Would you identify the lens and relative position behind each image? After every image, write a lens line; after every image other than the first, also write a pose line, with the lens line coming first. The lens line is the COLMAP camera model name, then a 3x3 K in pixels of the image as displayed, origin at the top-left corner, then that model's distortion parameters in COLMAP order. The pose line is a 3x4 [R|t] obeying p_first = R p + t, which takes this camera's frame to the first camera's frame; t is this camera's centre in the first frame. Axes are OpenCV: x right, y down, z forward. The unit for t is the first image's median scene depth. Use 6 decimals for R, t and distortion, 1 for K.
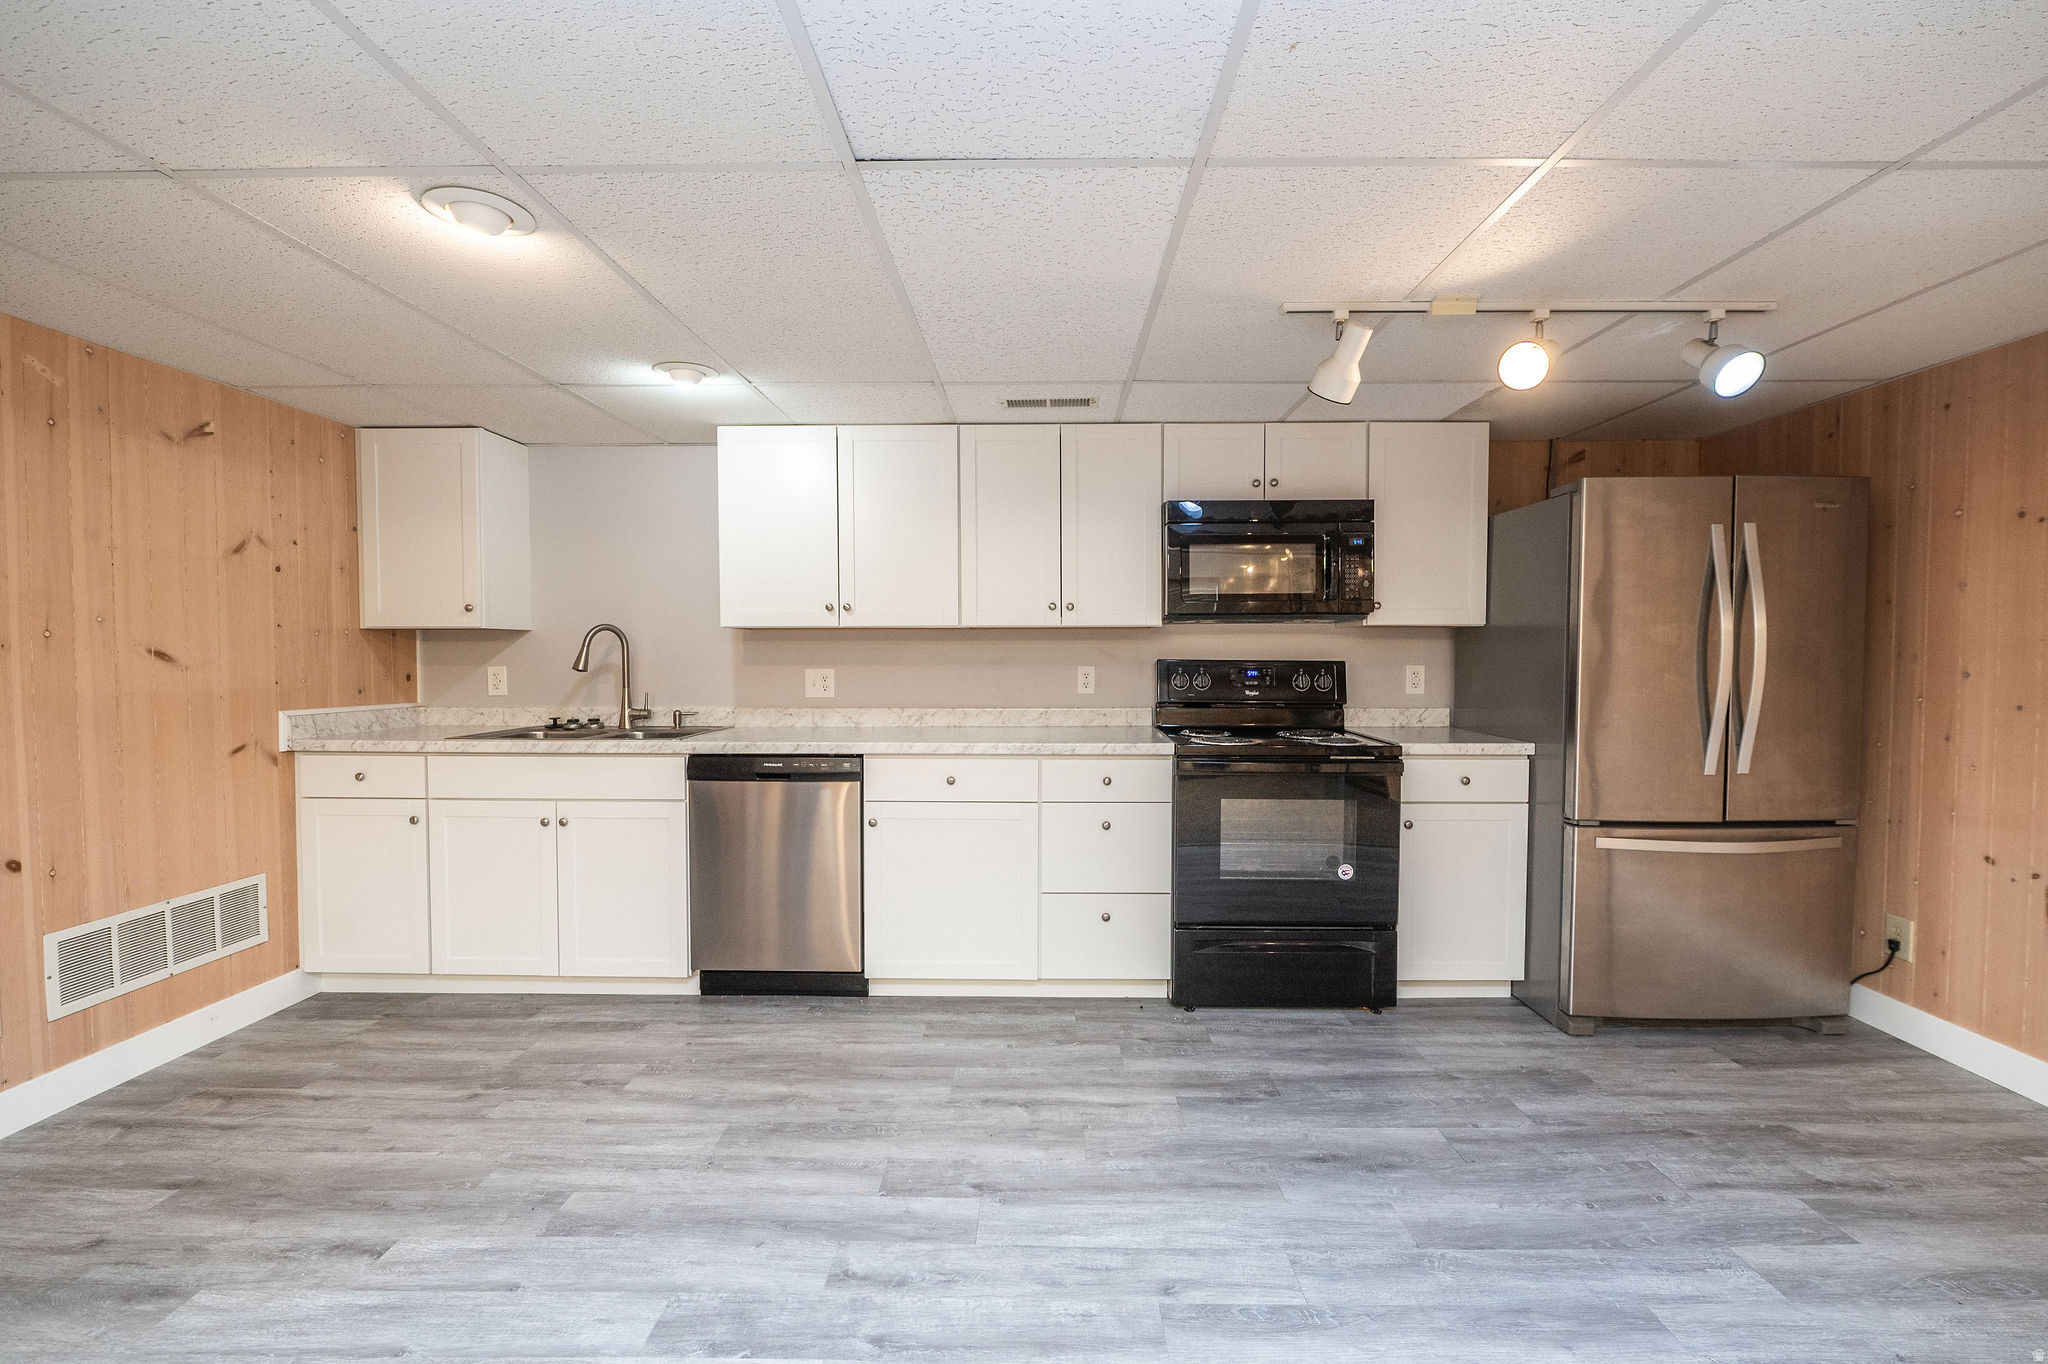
lens RADIAL K [[826.5, 0, 1037.9], [0, 826.5, 678.3], [0, 0, 1]] dist [-0.009664, 0.000201]
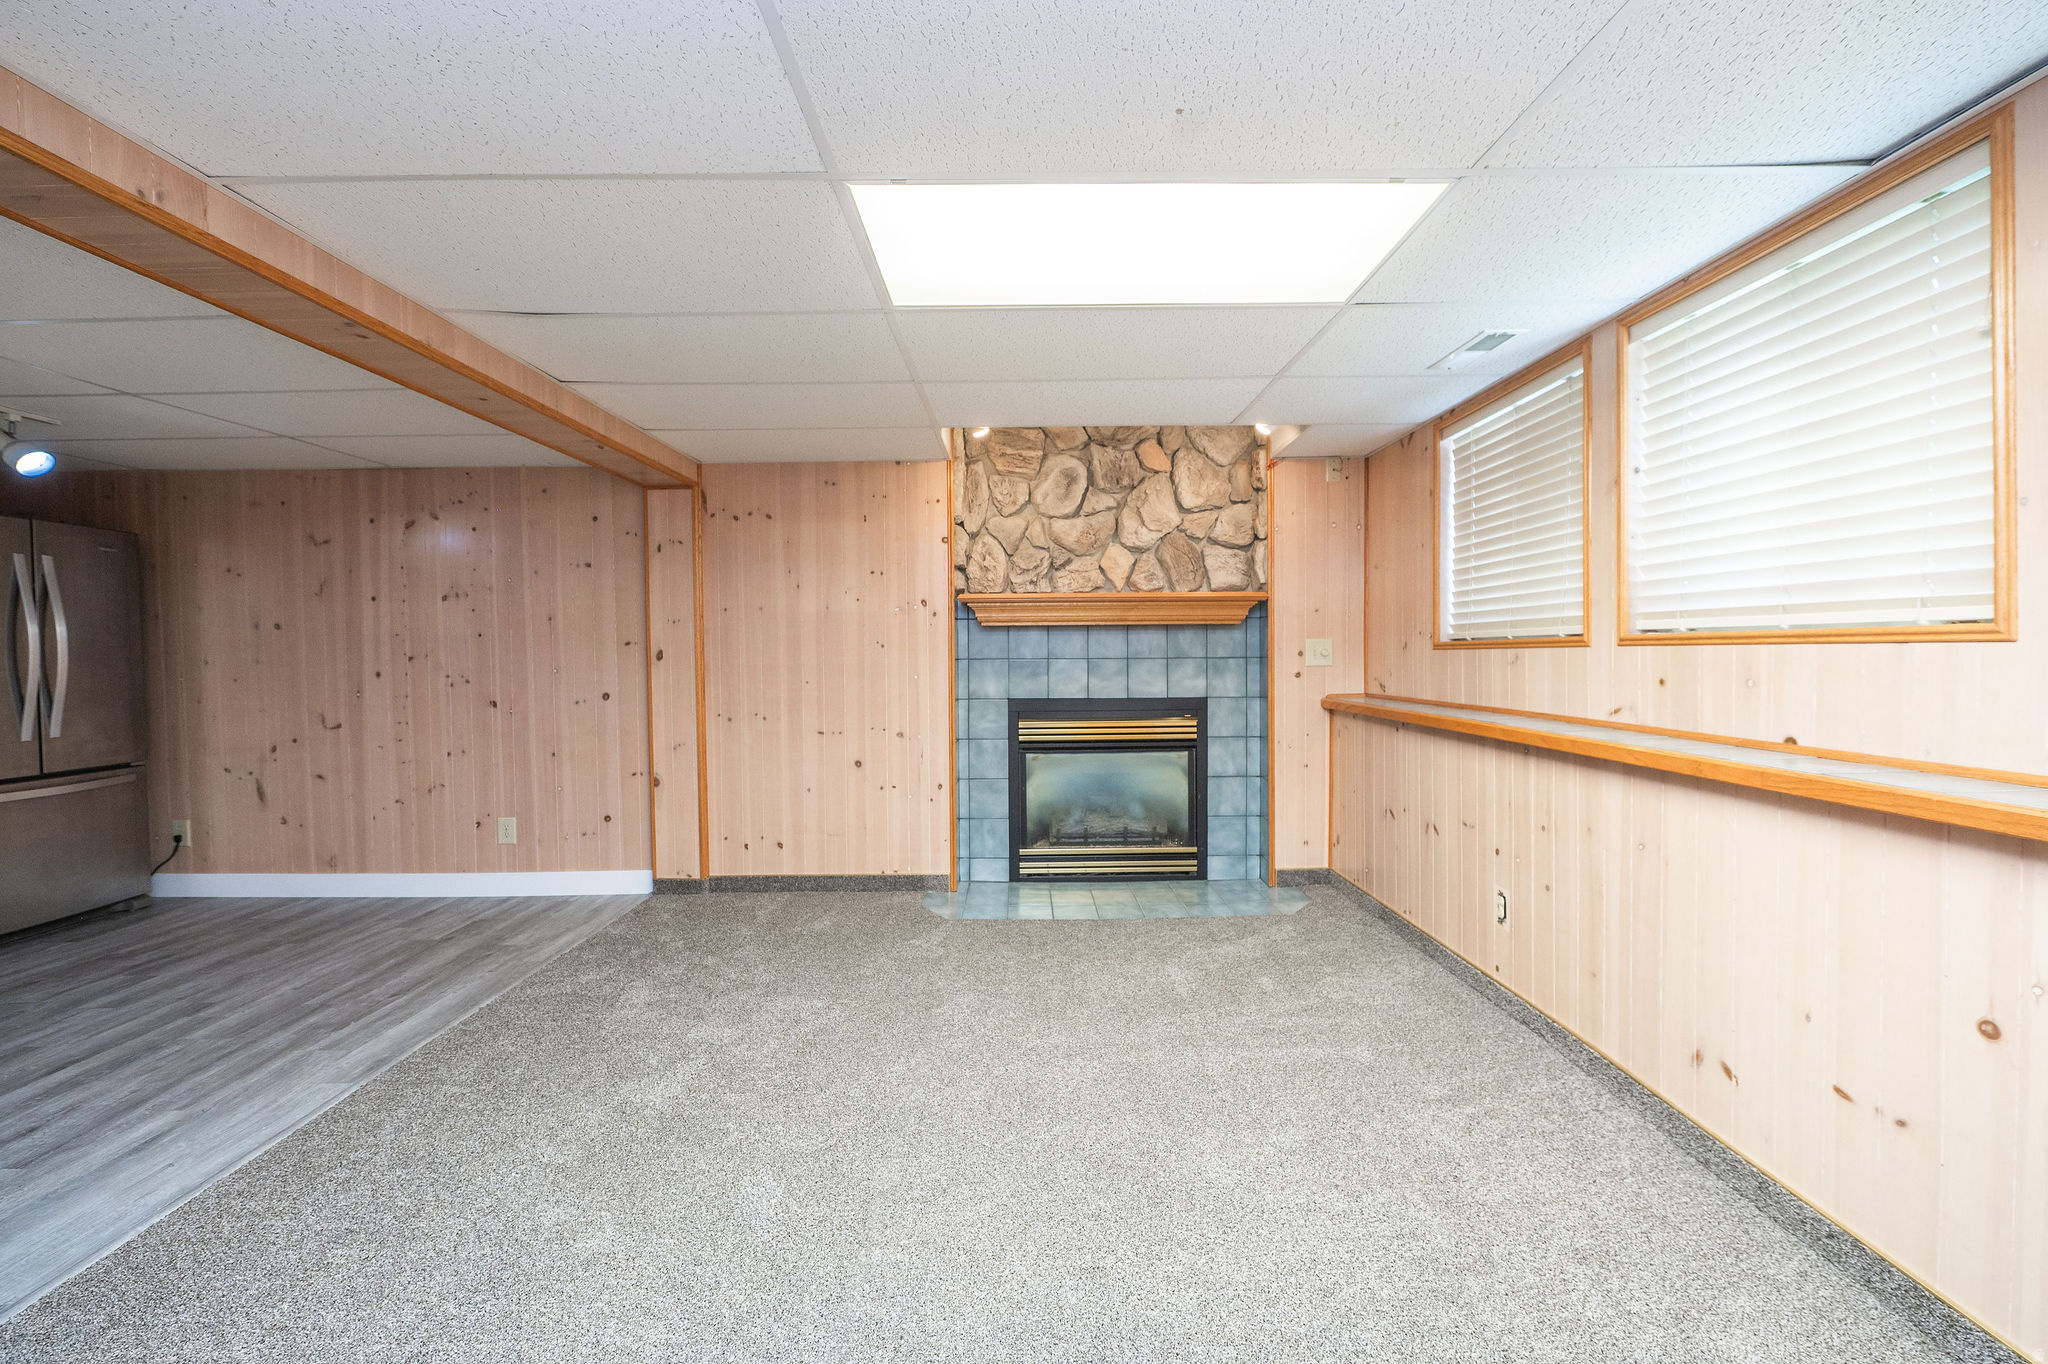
lens RADIAL K [[826.5, 0, 1037.9], [0, 826.5, 678.3], [0, 0, 1]] dist [-0.009664, 0.000201]
pose [[-0.030958, -0.026793, 0.999162, -0.553829], [0.048190, 0.998438, 0.028267, 0.058129], [-0.998358, 0.049024, -0.029619, -0.608157]]
